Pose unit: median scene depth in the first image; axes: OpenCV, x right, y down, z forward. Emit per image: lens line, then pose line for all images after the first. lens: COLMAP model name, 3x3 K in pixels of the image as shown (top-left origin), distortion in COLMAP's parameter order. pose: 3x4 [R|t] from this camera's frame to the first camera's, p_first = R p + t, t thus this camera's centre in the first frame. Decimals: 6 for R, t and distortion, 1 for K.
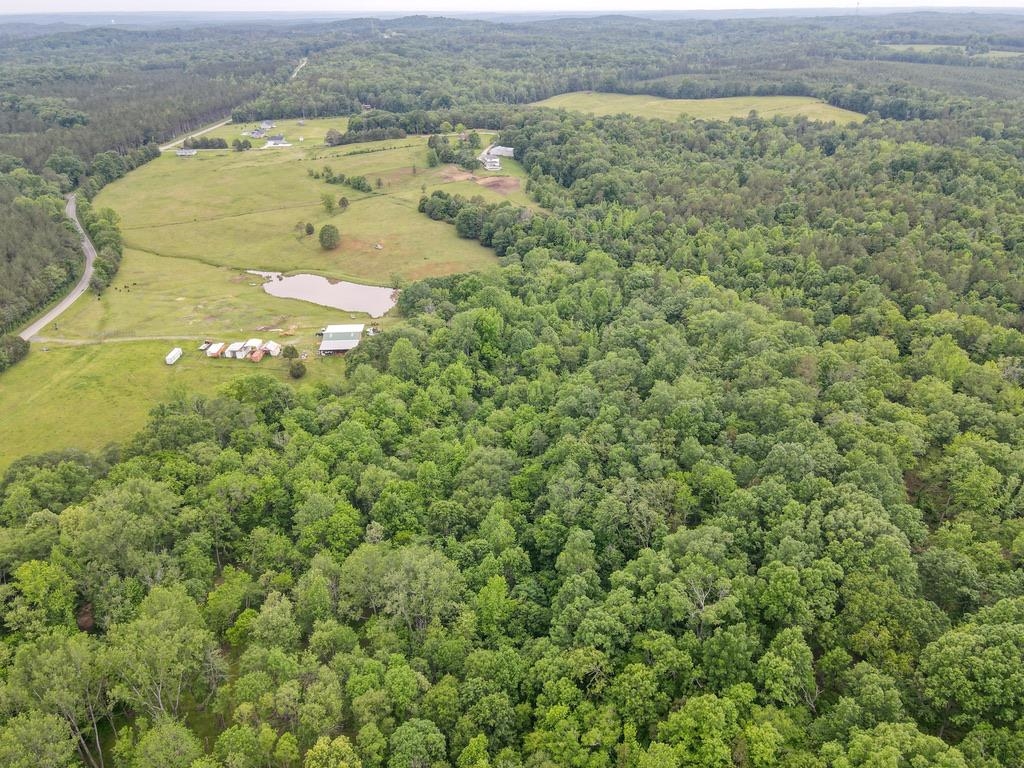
lens RADIAL K [[750.6, 0, 518.4], [0, 750.6, 385.4], [0, 0, 1]] dist [0.003637, 0.014375]
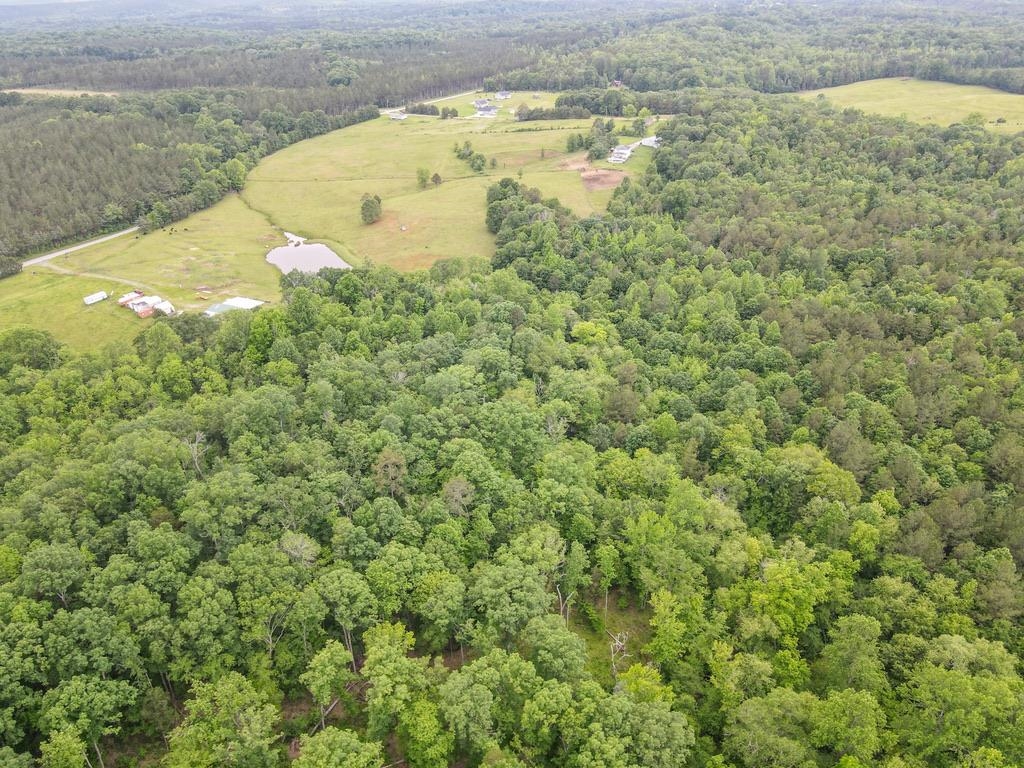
lens RADIAL K [[752.9, 0, 518.3], [0, 752.9, 379.7], [0, 0, 1]] dist [0.007970, 0.012219]
pose [[0.865783, 0.231655, -0.443571, 0.344369], [-0.220564, 0.972306, 0.077278, -0.082623], [0.449189, 0.030929, 0.892901, 0.160939]]
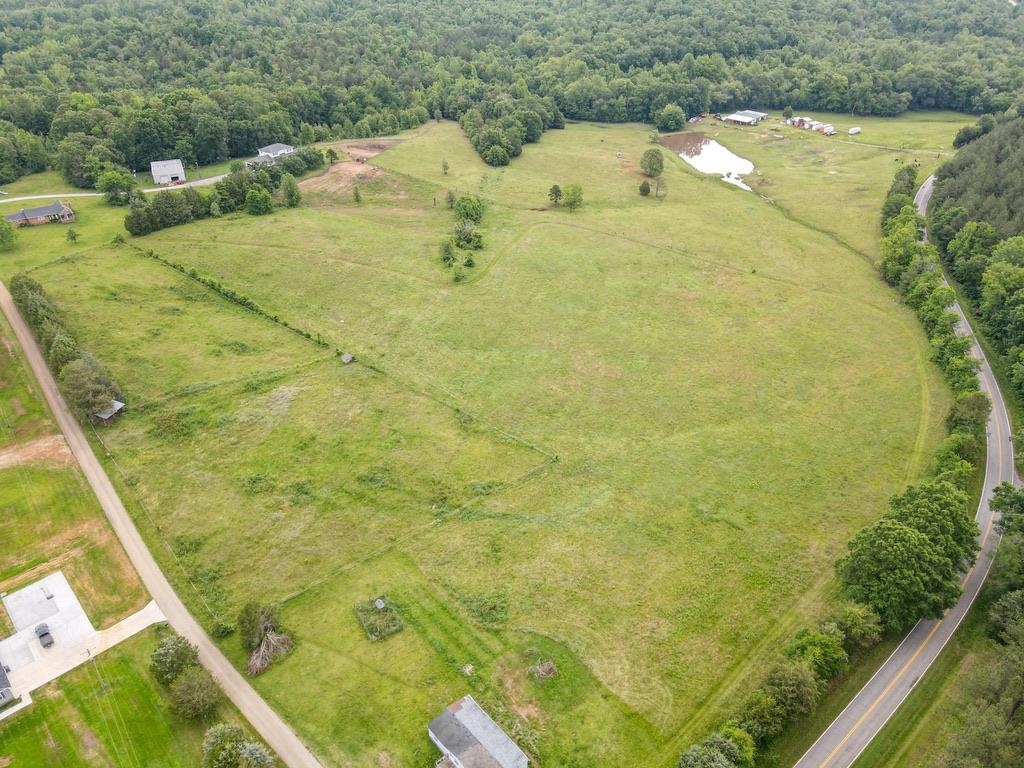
lens RADIAL K [[750.6, 0, 518.4], [0, 750.6, 385.4], [0, 0, 1]] dist [0.003637, 0.014375]
pose [[-0.661315, -0.411013, 0.627480, -0.663645], [0.335469, 0.586142, 0.737494, -0.614186], [-0.670912, 0.698216, -0.249742, 1.240126]]
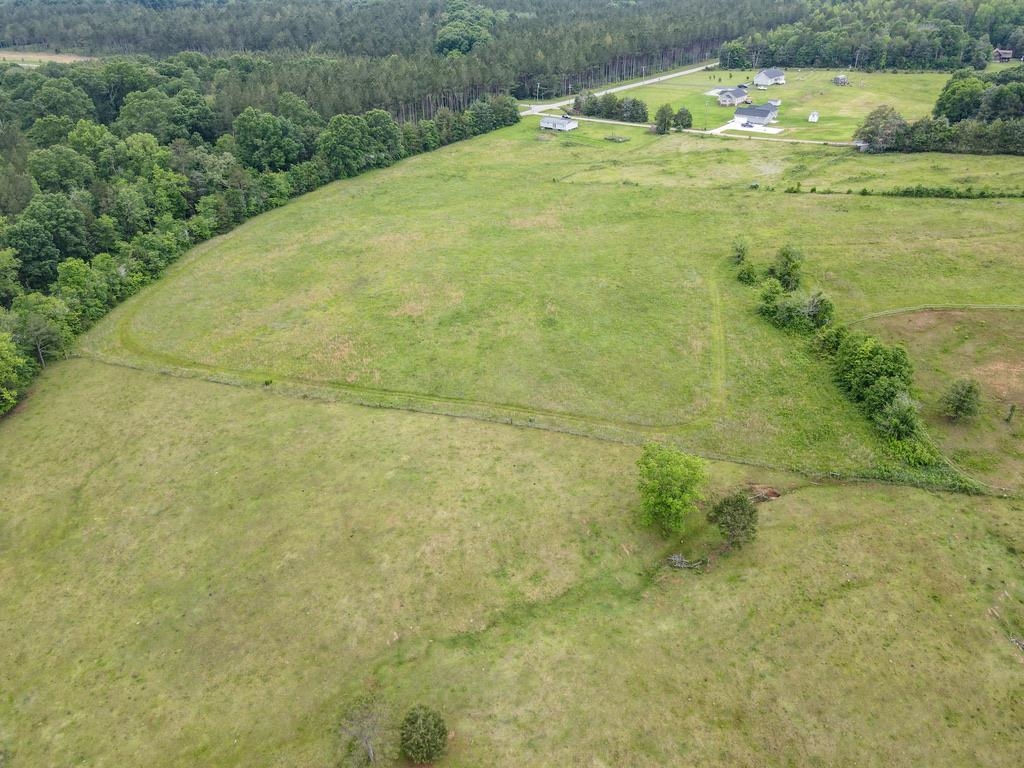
lens RADIAL K [[752.9, 0, 518.3], [0, 752.9, 379.7], [0, 0, 1]] dist [0.007970, 0.012219]
pose [[0.756974, 0.318899, -0.570345, -0.162650], [-0.282720, 0.946740, 0.154122, -0.279034], [0.589117, 0.044581, 0.806817, 0.756046]]
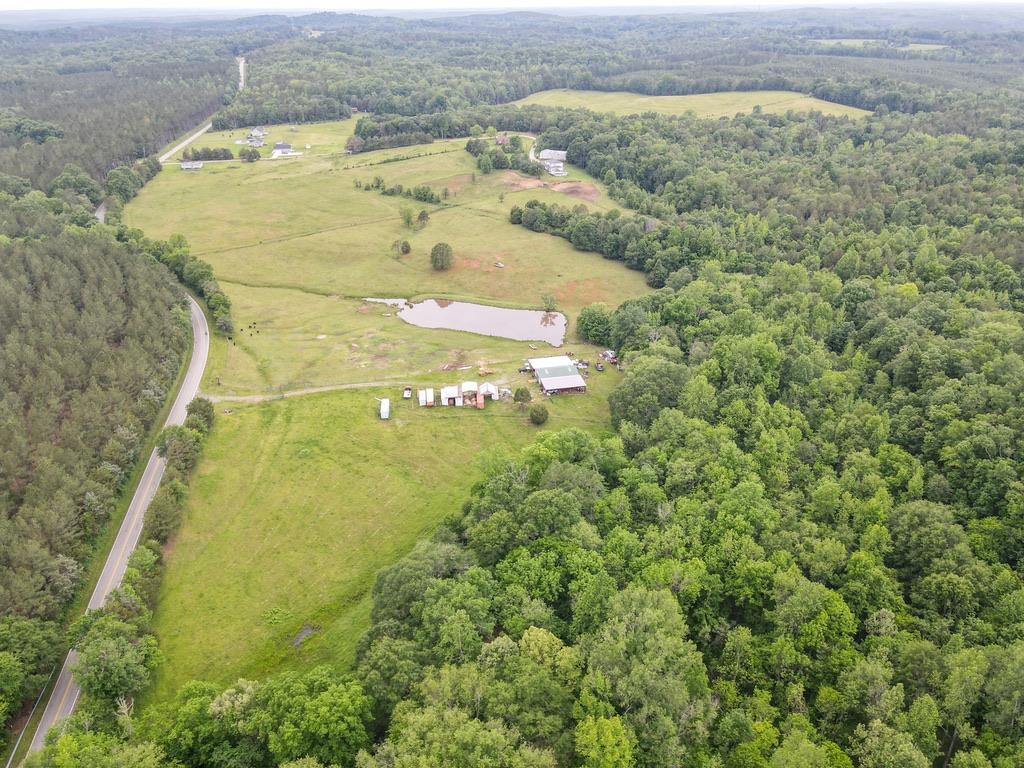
lens RADIAL K [[752.9, 0, 518.3], [0, 752.9, 379.7], [0, 0, 1]] dist [0.007970, 0.012219]
pose [[0.989924, -0.064644, 0.125981, -0.234023], [0.065137, 0.997876, 0.000211, -0.035155], [-0.125727, 0.007997, 0.992033, 0.069851]]
